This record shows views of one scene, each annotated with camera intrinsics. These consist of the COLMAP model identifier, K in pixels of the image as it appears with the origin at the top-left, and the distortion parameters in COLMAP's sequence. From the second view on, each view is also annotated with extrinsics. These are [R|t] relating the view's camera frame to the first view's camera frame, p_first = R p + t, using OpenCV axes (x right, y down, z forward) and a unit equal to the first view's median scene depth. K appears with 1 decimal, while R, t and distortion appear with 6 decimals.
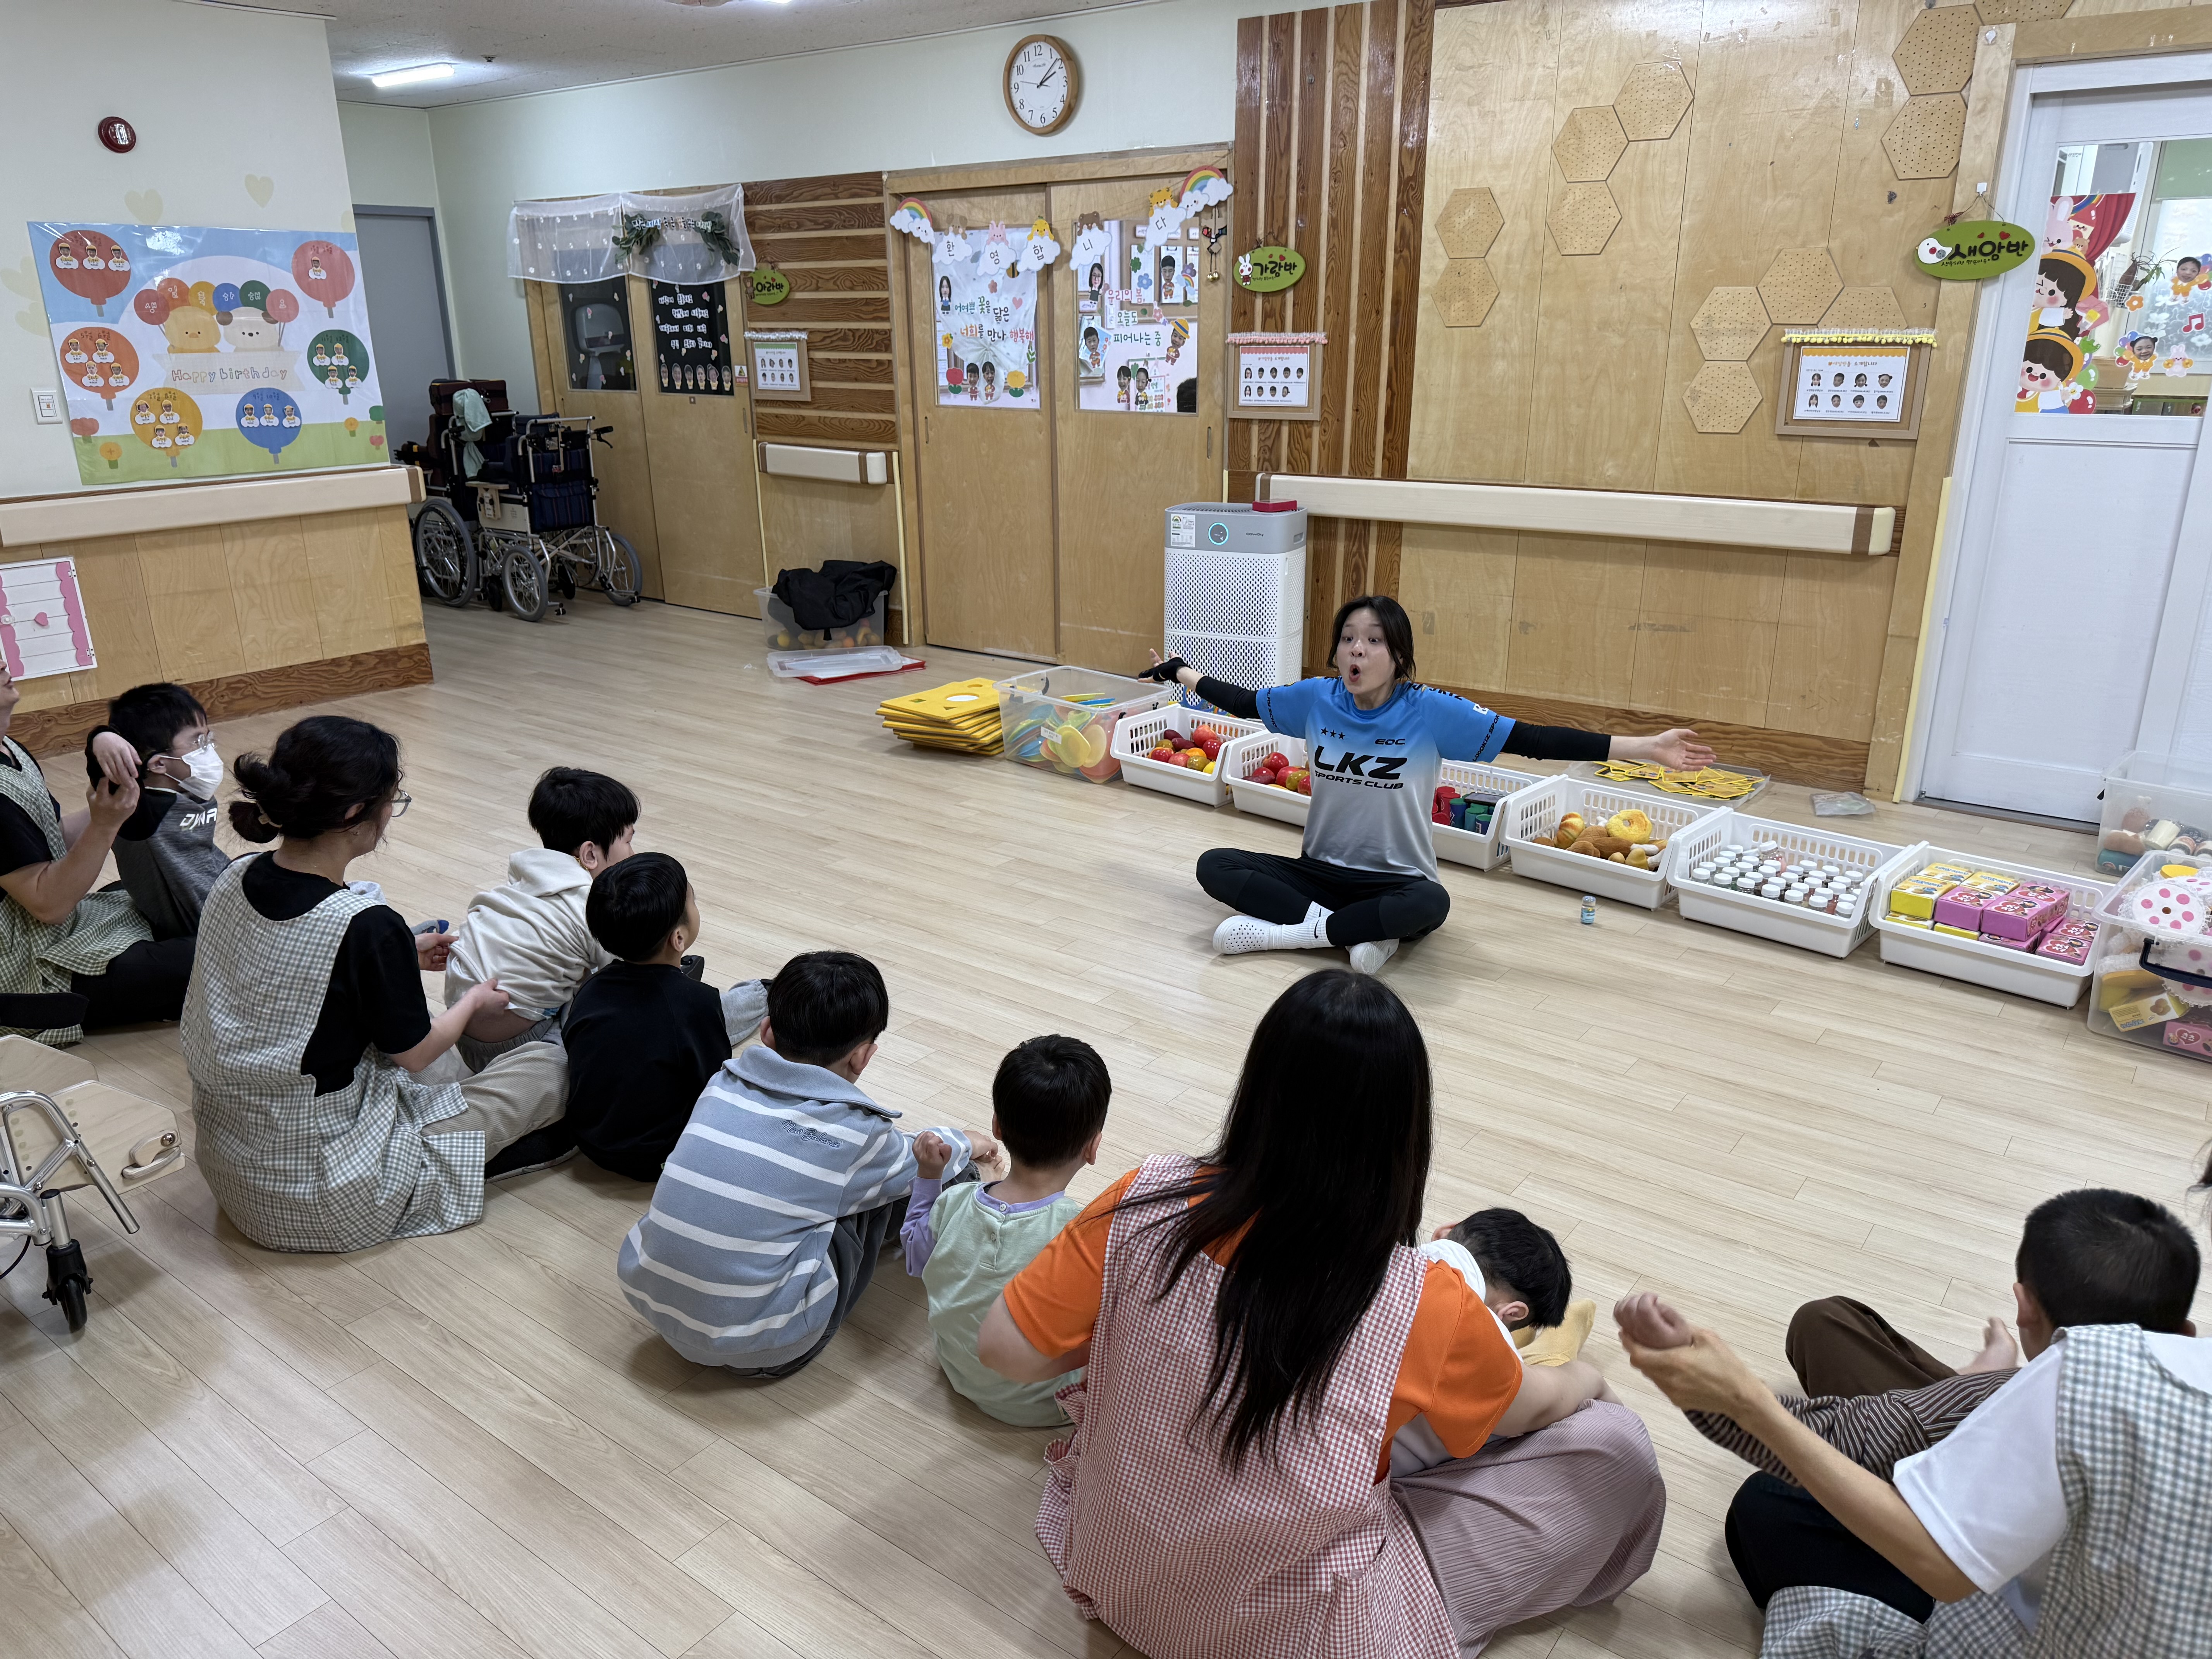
lens RADIAL K [[1548.6, 0, 1097.7], [0, 1548.6, 850.5], [0, 0, 1]] dist [0.027422, -0.040931]
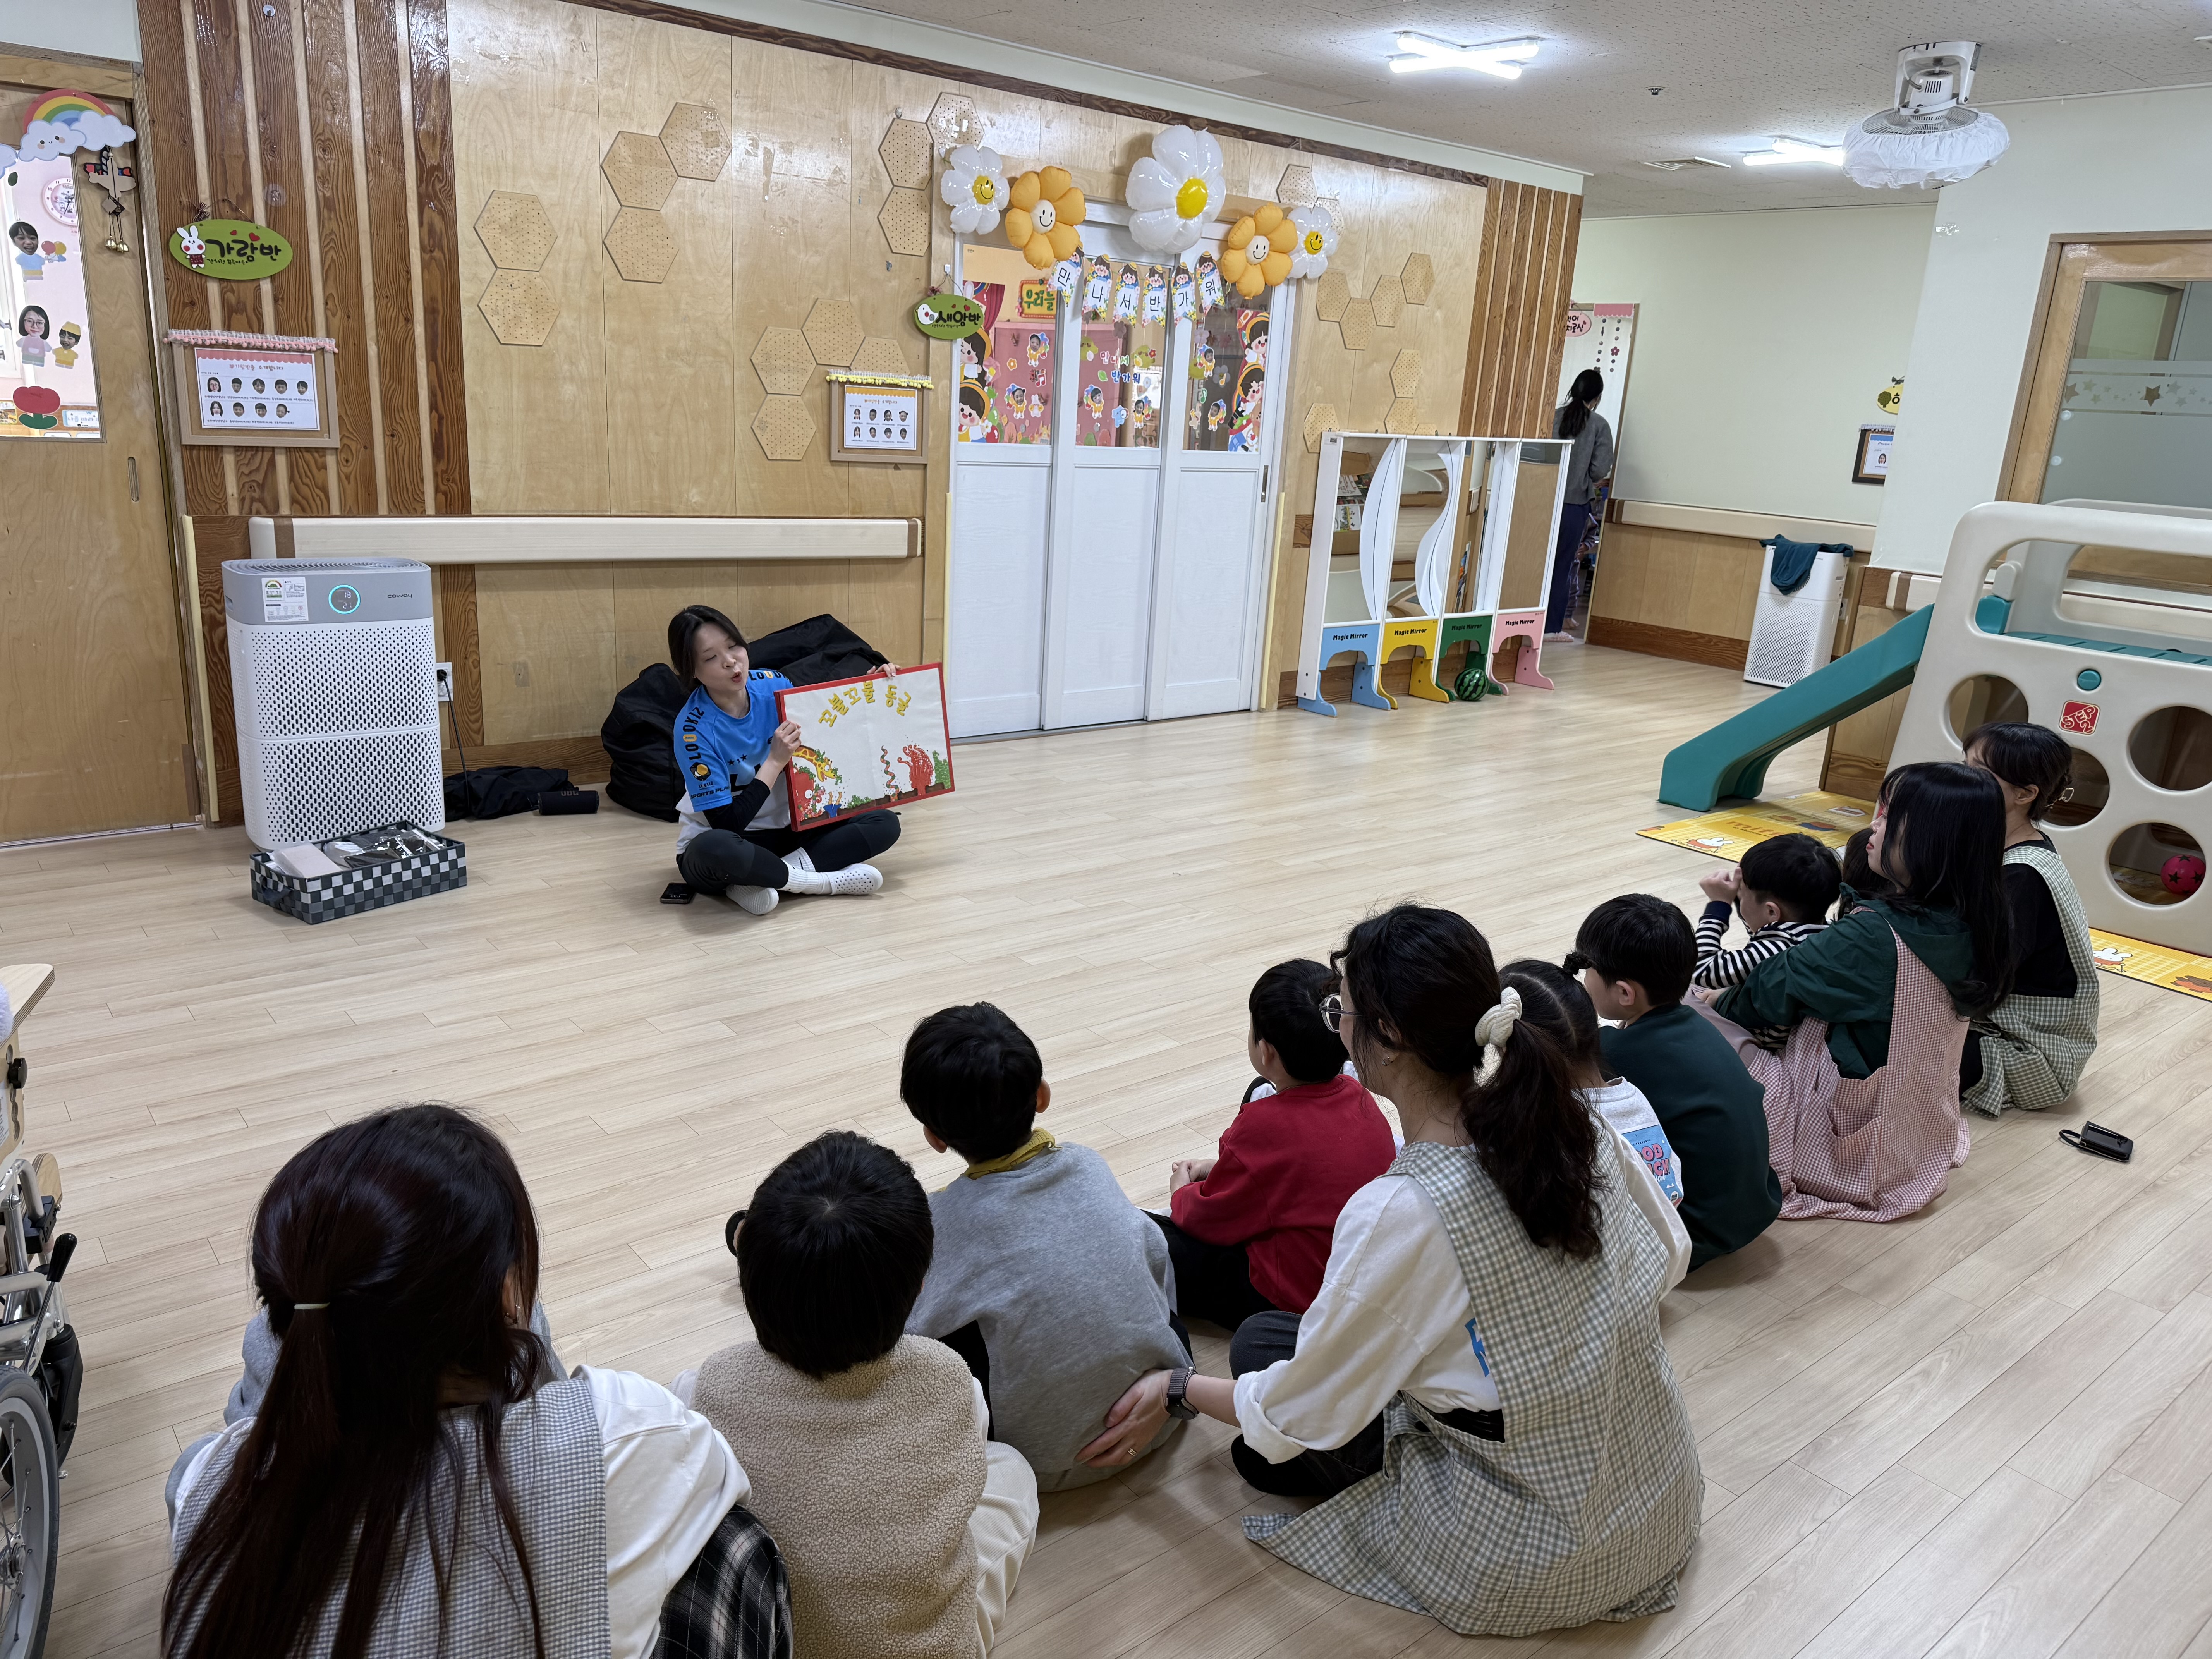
lens RADIAL K [[1548.6, 0, 1121.1], [0, 1548.6, 816.9], [0, 0, 1]] dist [0.027422, -0.040931]
pose [[0.216527, -0.236321, 0.947242, -0.592313], [0.258510, 0.949506, 0.177794, -0.145891], [-0.941429, 0.206374, 0.266685, 0.483268]]
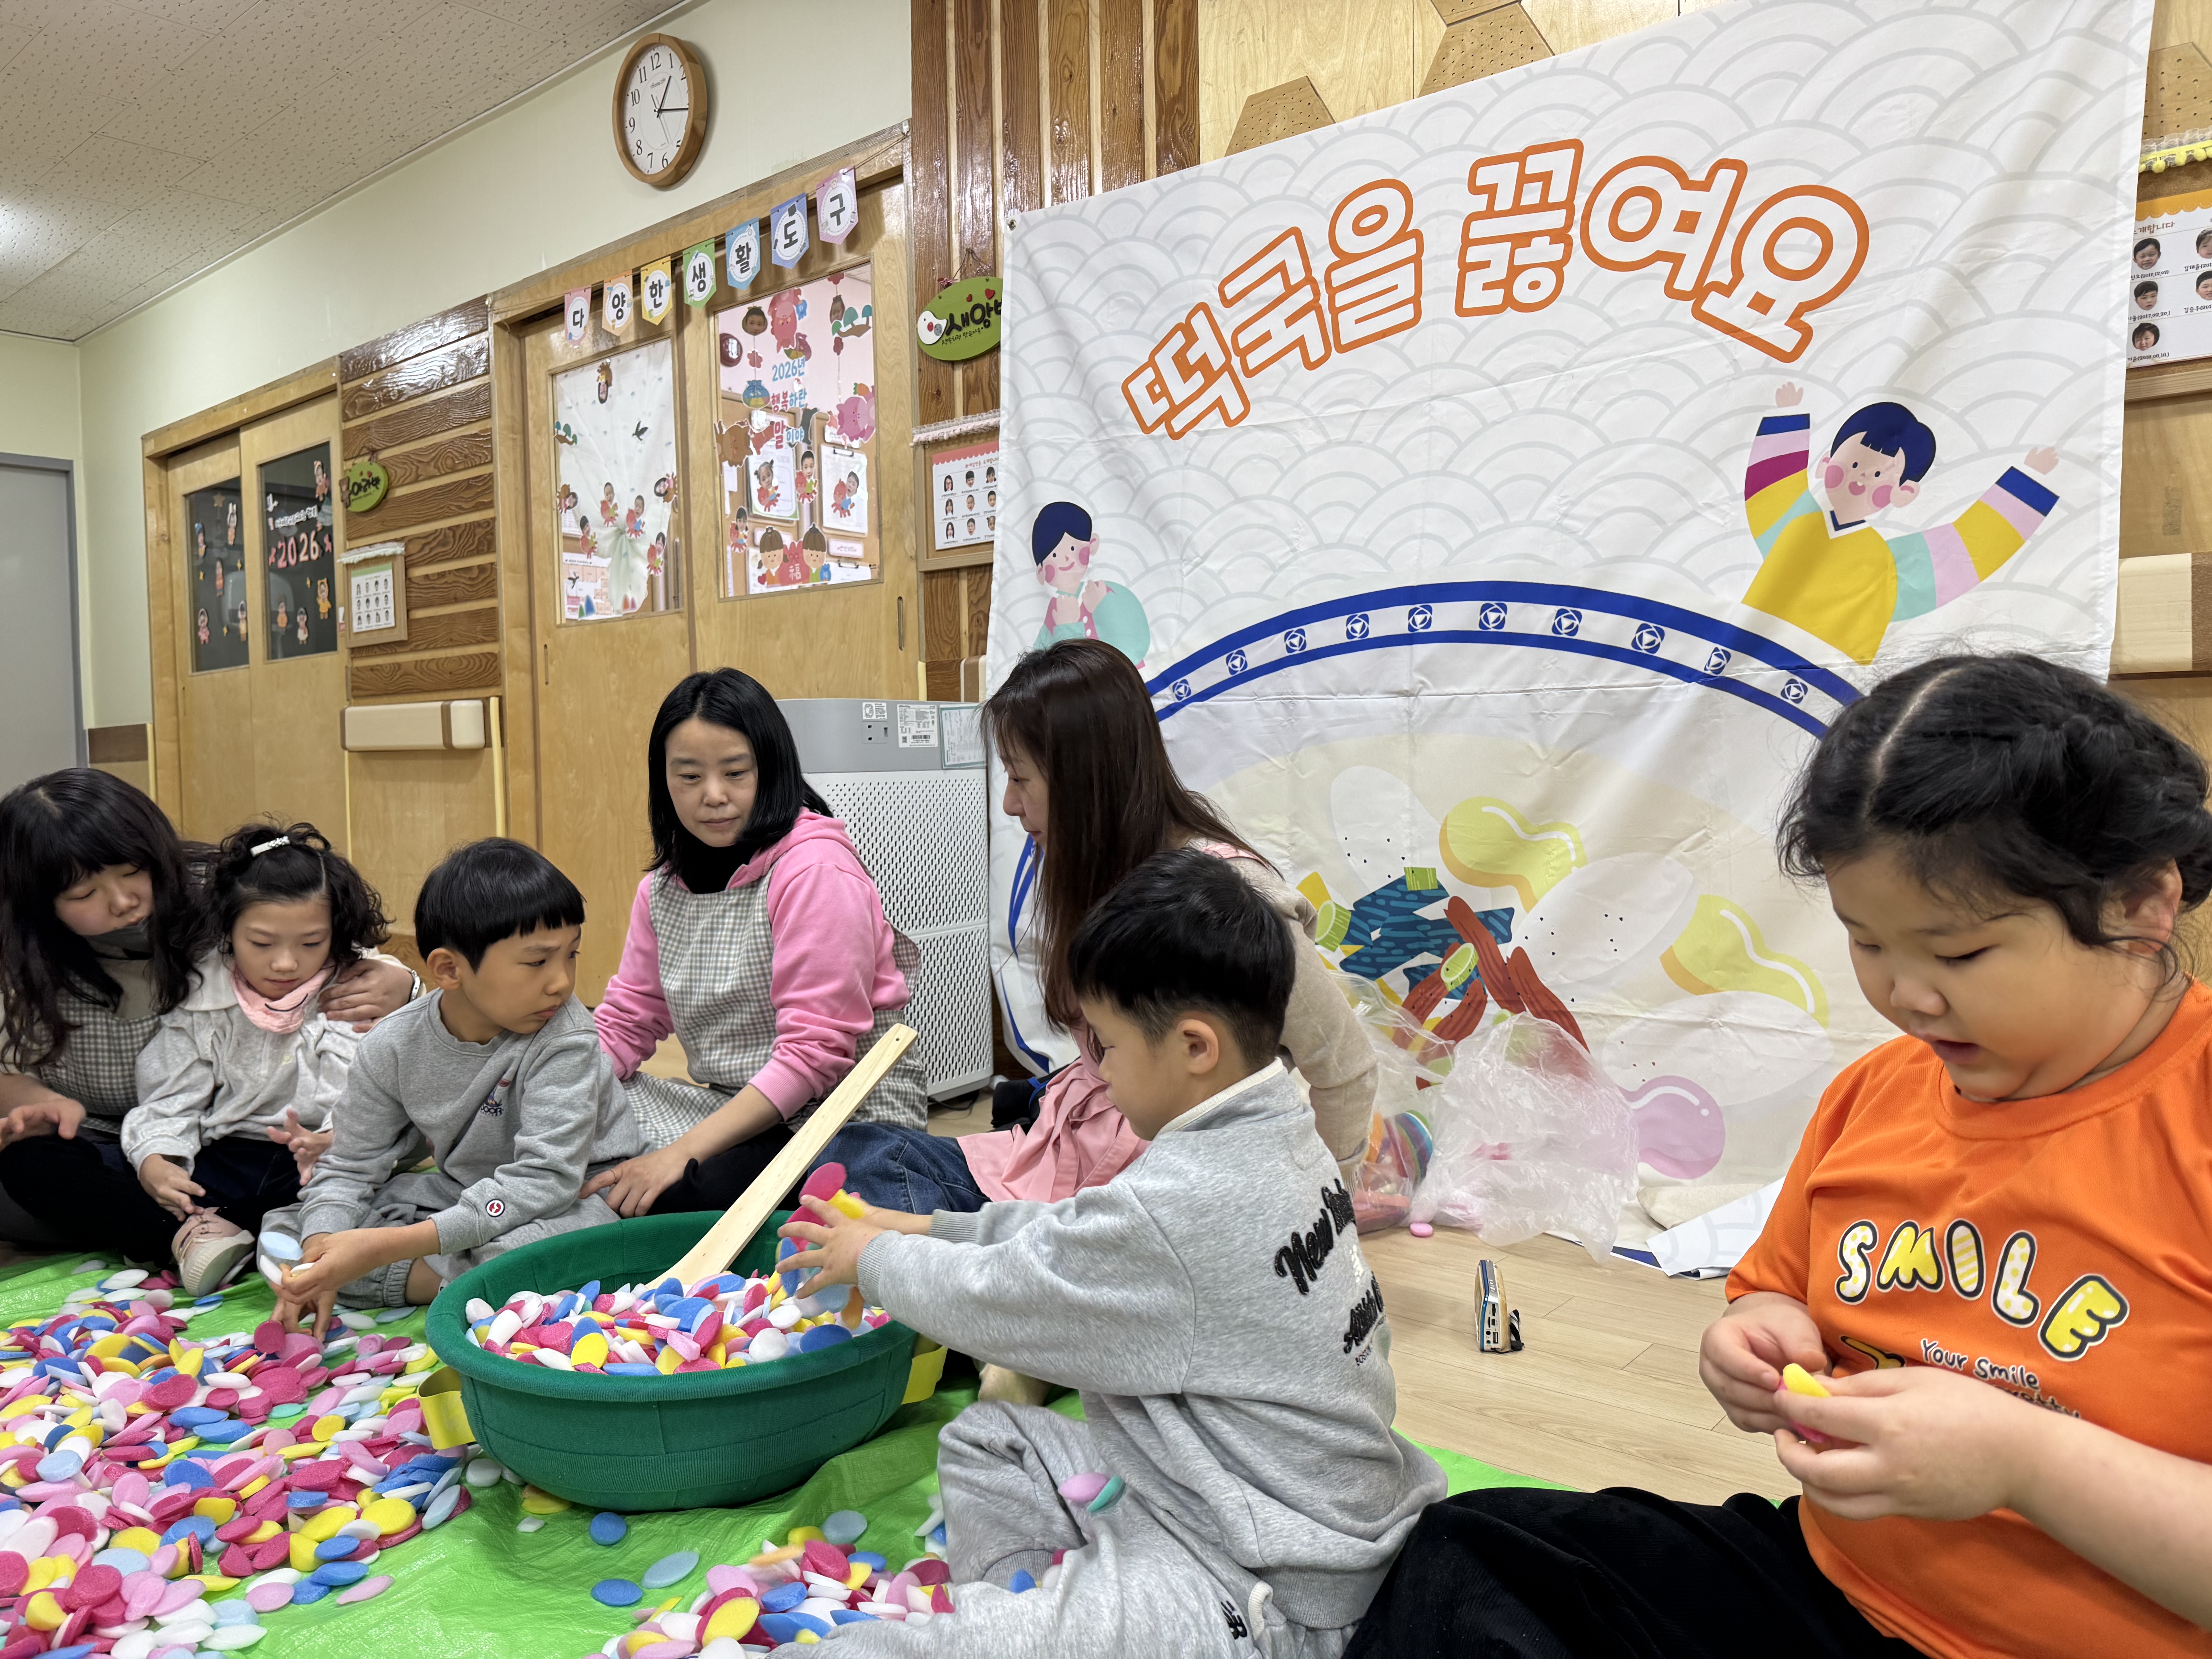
lens RADIAL K [[1540.4, 0, 1121.3], [0, 1540.4, 824.3], [0, 0, 1]] dist [0.049698, -0.072202]
pose [[0.999101, -0.007466, -0.041727, 0.198345], [-0.004881, 0.957559, -0.288196, -0.033455], [0.042107, 0.288140, 0.956662, 0.542011]]
